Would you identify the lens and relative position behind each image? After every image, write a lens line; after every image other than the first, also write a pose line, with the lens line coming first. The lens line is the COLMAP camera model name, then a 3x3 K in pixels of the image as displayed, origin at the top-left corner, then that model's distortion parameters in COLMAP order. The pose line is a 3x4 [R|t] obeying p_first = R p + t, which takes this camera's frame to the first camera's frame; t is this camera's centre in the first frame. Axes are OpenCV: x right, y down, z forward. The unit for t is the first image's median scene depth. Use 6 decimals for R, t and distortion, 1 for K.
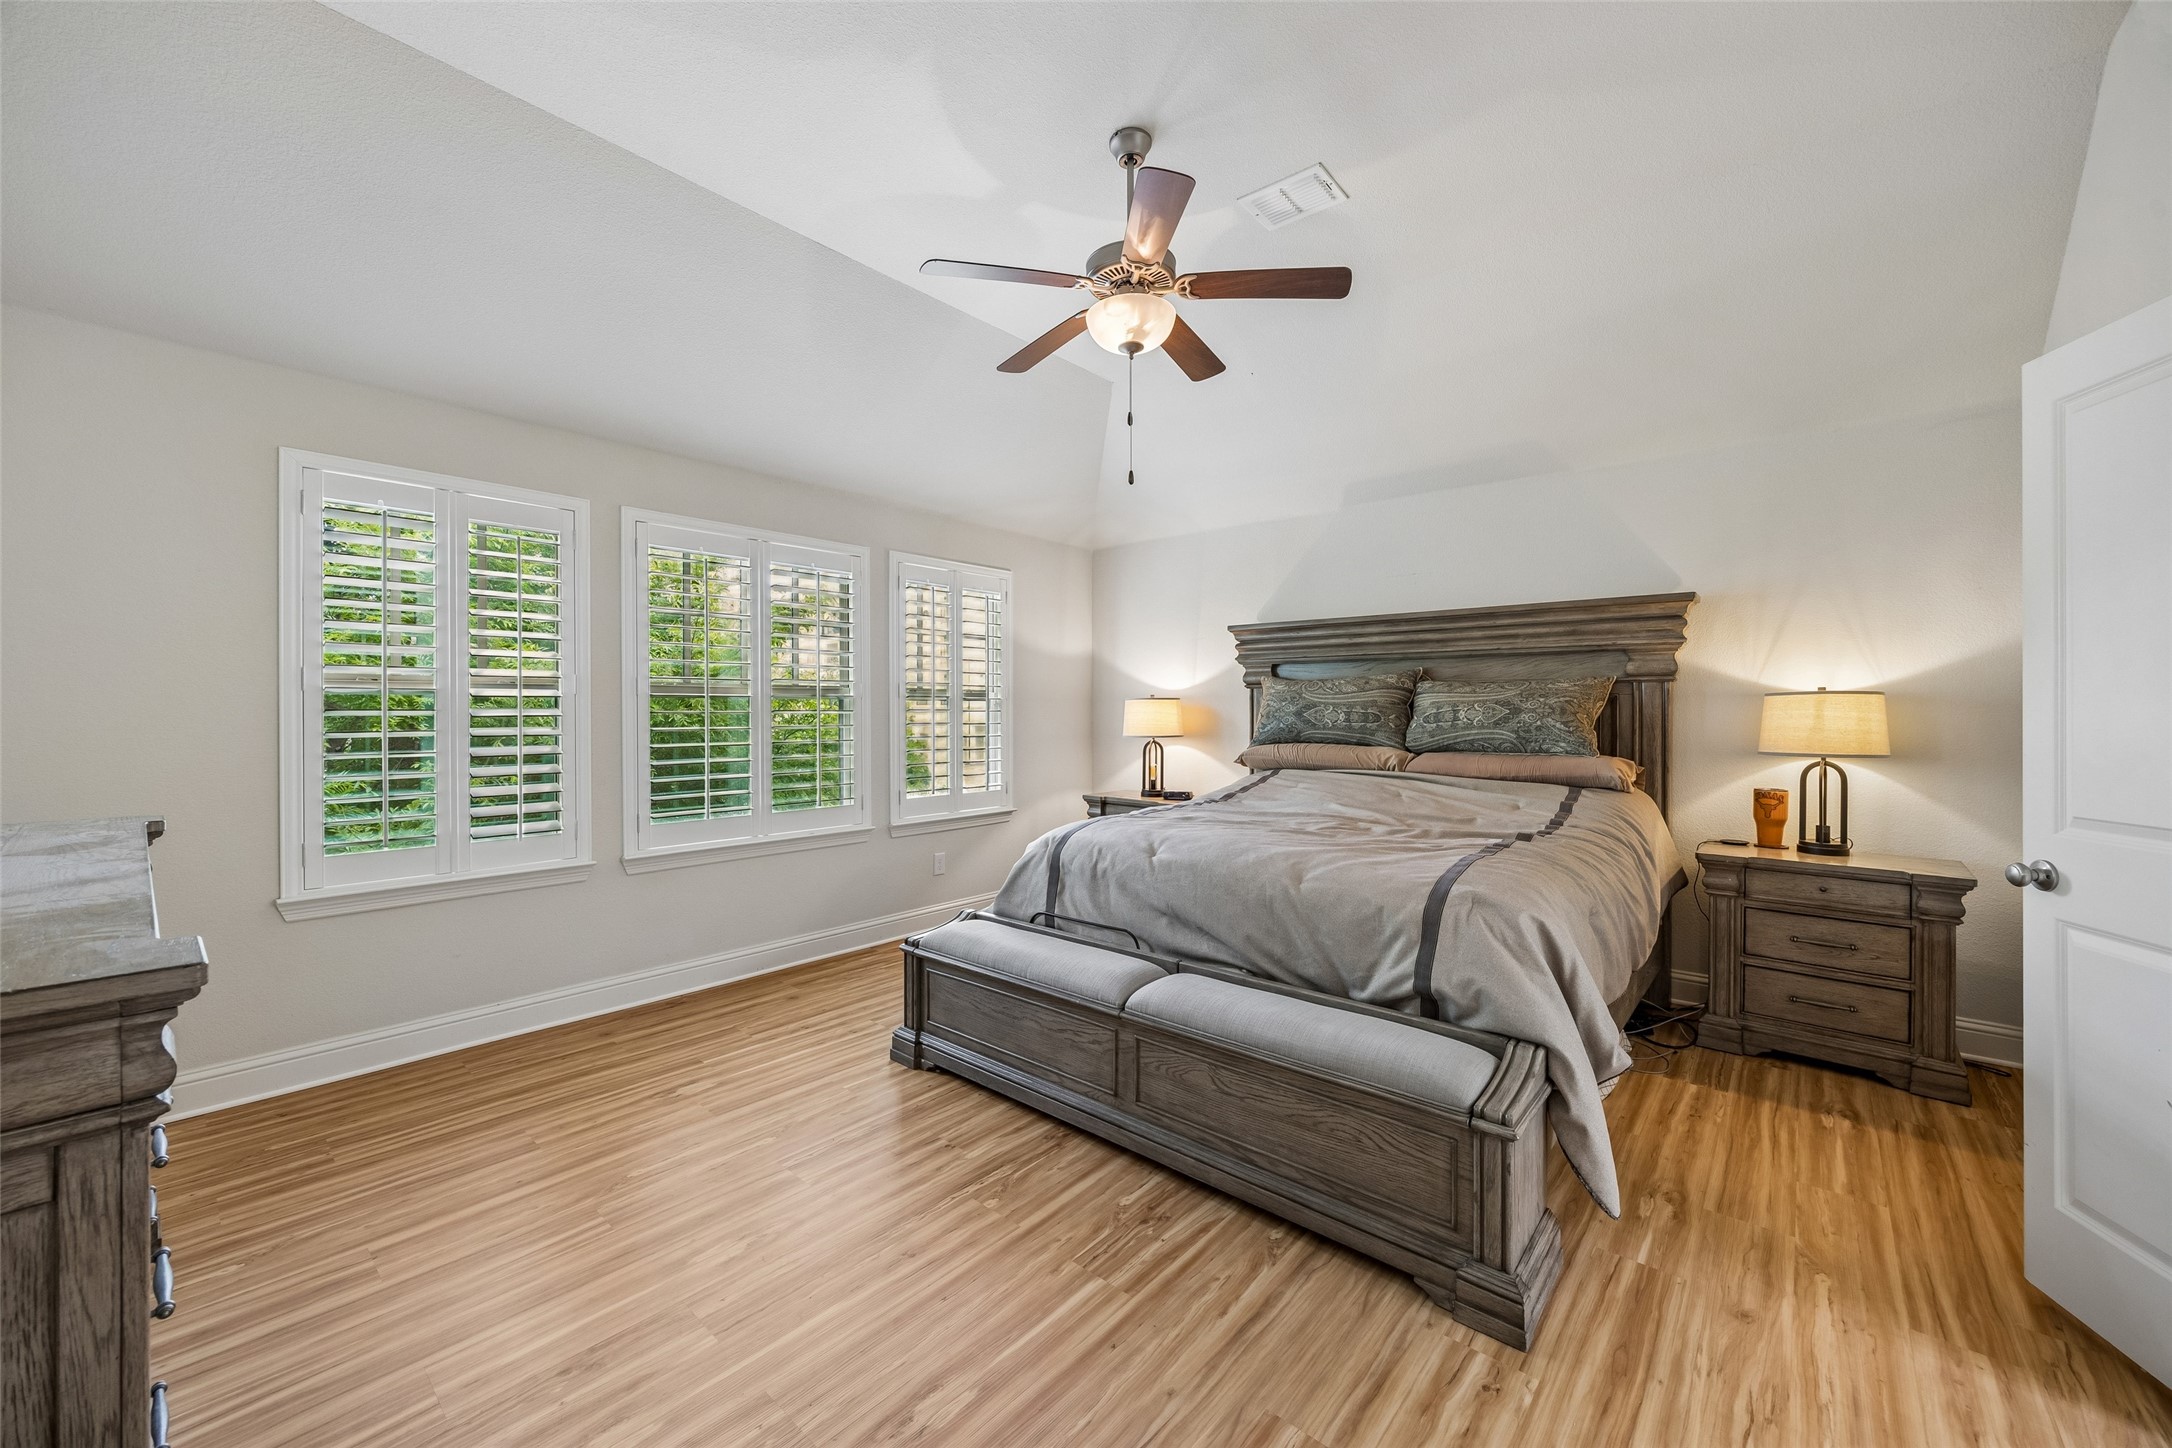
lens RADIAL K [[827.6, 0, 1083.8], [0, 827.6, 718.8], [0, 0, 1]] dist [-0.002808, -0.000278]
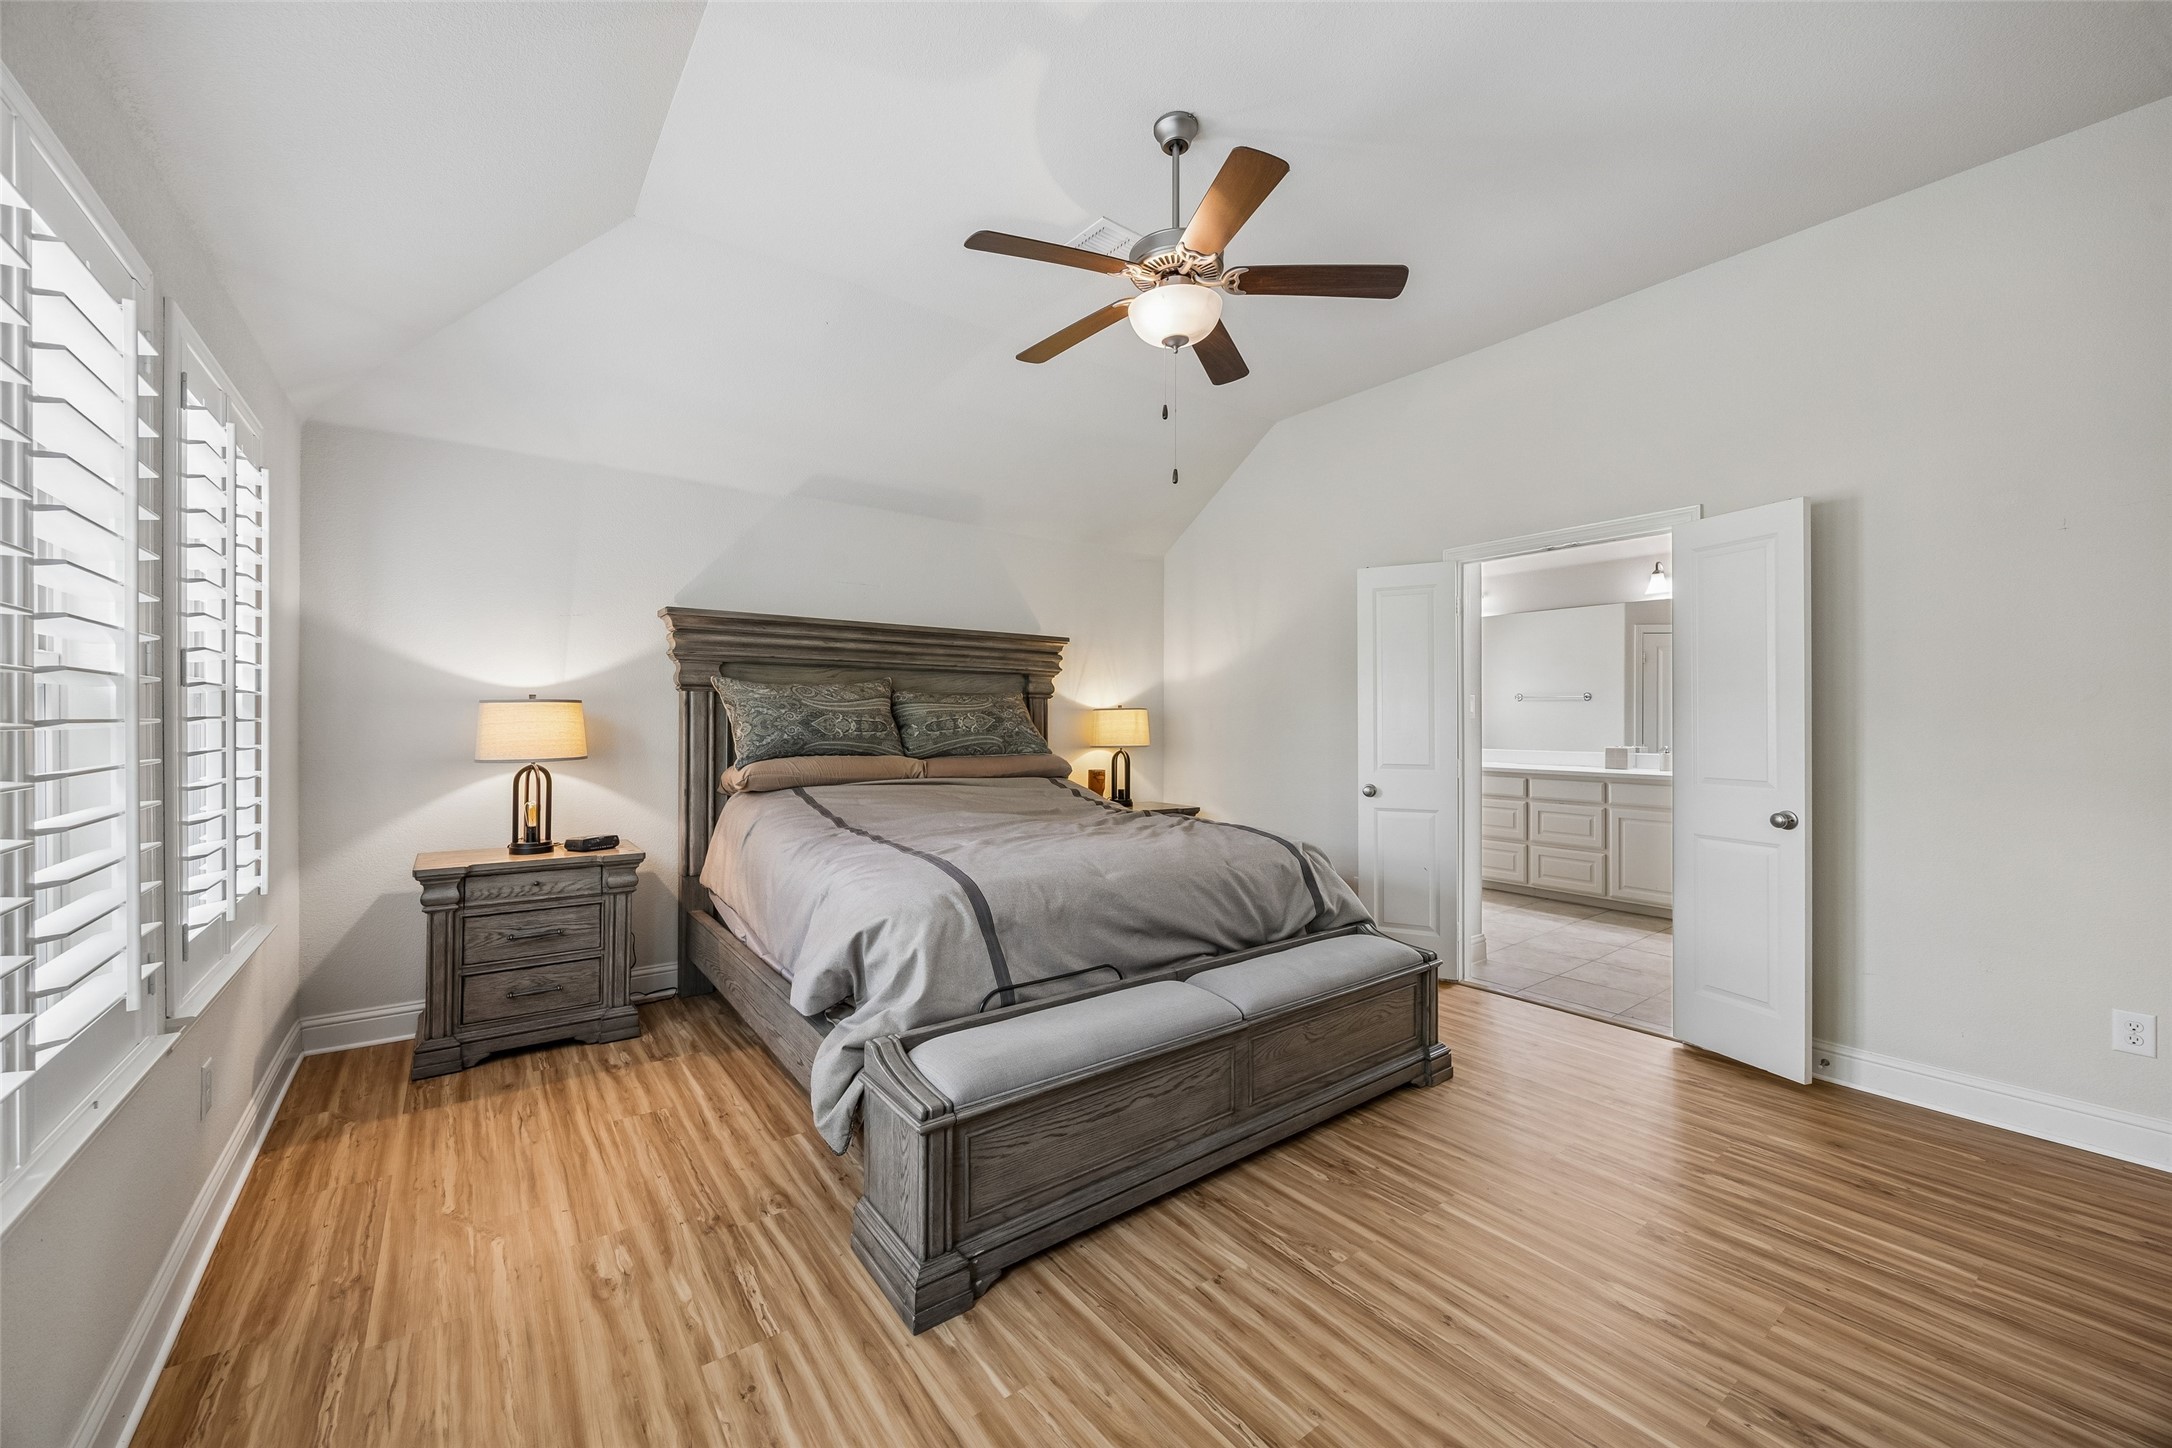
lens RADIAL K [[827.6, 0, 1082.6], [0, 827.6, 721.0], [0, 0, 1]] dist [-0.002808, -0.000278]
pose [[0.212137, 0.001129, 0.977239, -0.622030], [0.011398, 0.999928, -0.003629, -0.001933], [-0.977174, 0.011909, 0.212108, 0.628617]]
